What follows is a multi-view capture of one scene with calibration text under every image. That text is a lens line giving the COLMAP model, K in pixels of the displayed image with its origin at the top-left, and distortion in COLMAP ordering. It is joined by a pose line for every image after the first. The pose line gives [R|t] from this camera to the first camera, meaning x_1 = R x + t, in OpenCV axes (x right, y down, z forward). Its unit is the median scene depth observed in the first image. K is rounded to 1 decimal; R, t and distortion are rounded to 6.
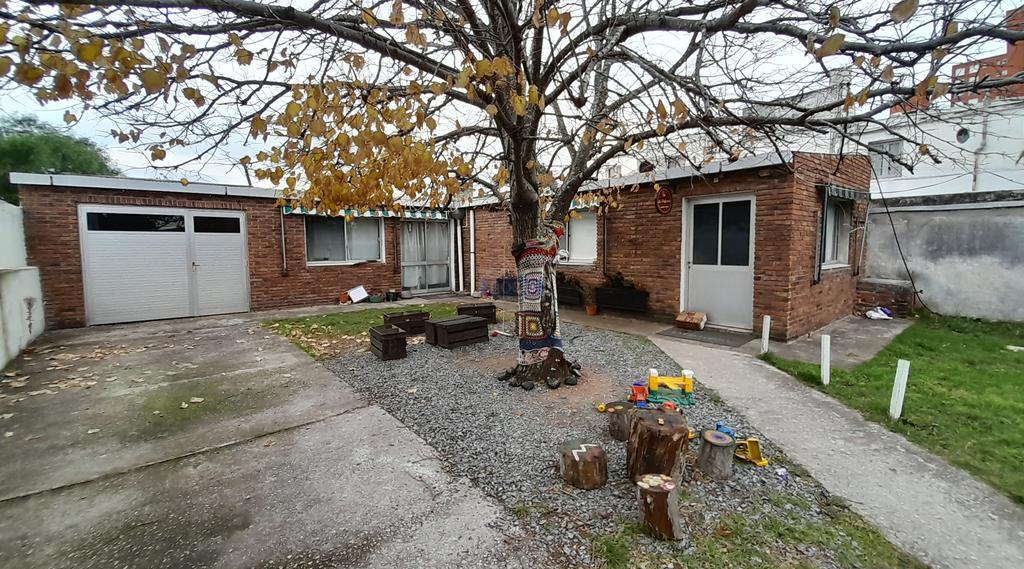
lens RADIAL K [[407.4, 0, 519.6], [0, 407.4, 275.7], [0, 0, 1]] dist [0.022821, -0.018322]
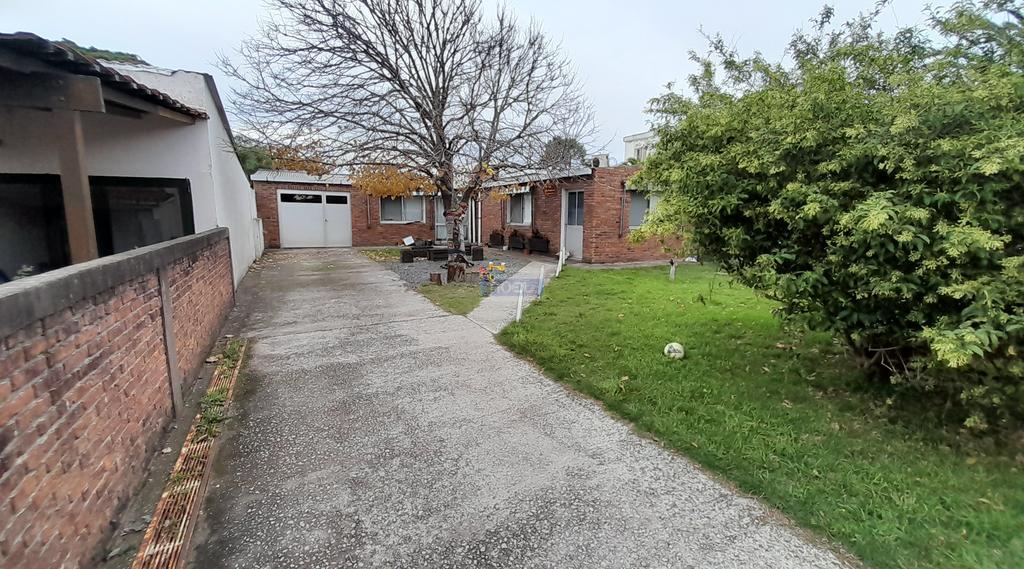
lens RADIAL K [[407.4, 0, 519.6], [0, 407.4, 275.7], [0, 0, 1]] dist [0.022821, -0.018322]
pose [[0.978131, 0.047704, -0.202445, 0.545478], [-0.033469, 0.996758, 0.073166, 0.066612], [0.205279, -0.064790, 0.976557, -0.774179]]
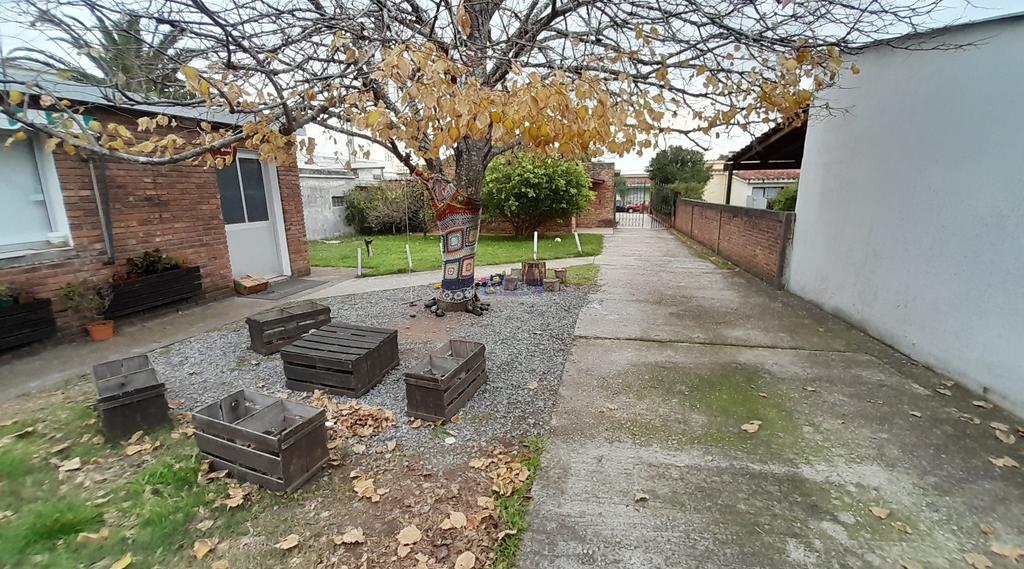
lens RADIAL K [[407.4, 0, 519.6], [0, 407.4, 275.7], [0, 0, 1]] dist [0.022821, -0.018322]
pose [[-0.592797, -0.150744, 0.791118, -0.612887], [0.080343, 0.966356, 0.244337, -0.079606], [-0.801334, 0.208403, -0.560742, 0.919190]]
